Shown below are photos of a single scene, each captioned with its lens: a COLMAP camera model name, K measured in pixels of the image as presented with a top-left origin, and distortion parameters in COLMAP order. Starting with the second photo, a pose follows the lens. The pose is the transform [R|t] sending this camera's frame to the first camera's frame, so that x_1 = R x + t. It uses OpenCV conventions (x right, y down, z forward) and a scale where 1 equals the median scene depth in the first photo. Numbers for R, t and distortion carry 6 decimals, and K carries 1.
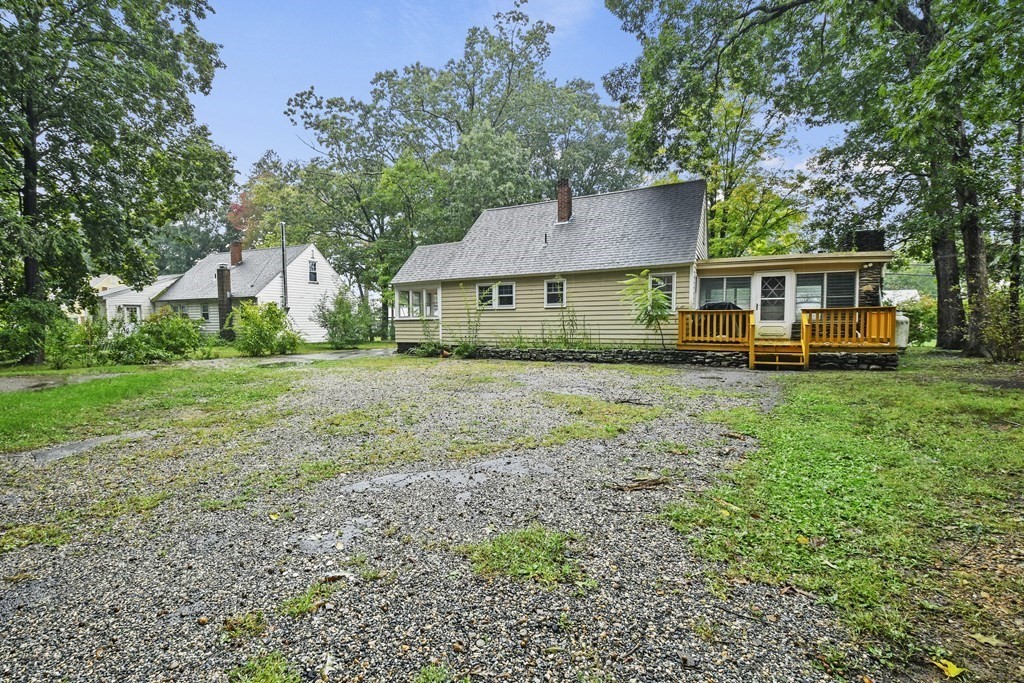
lens RADIAL K [[455.4, 0, 510.7], [0, 455.4, 368.9], [0, 0, 1]] dist [0.000887, -0.017773]
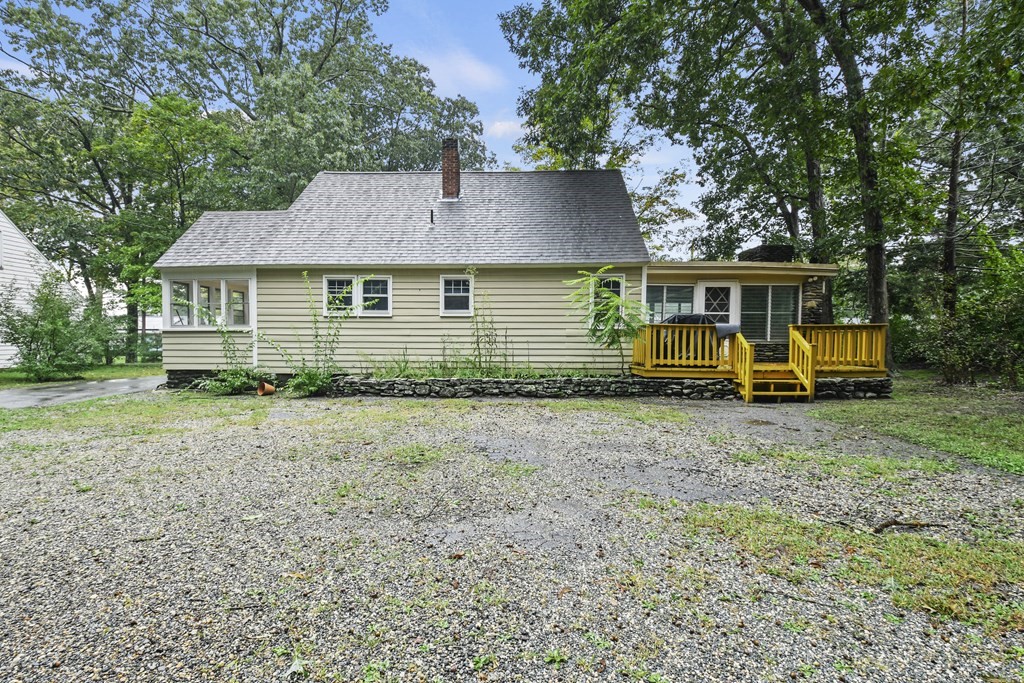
lens RADIAL K [[455.4, 0, 510.7], [0, 455.4, 368.9], [0, 0, 1]] dist [0.000887, -0.017773]
pose [[0.906571, -0.016328, 0.421737, -0.110418], [0.031960, 0.999038, -0.030023, -0.031980], [-0.420841, 0.040697, 0.906221, 0.337303]]
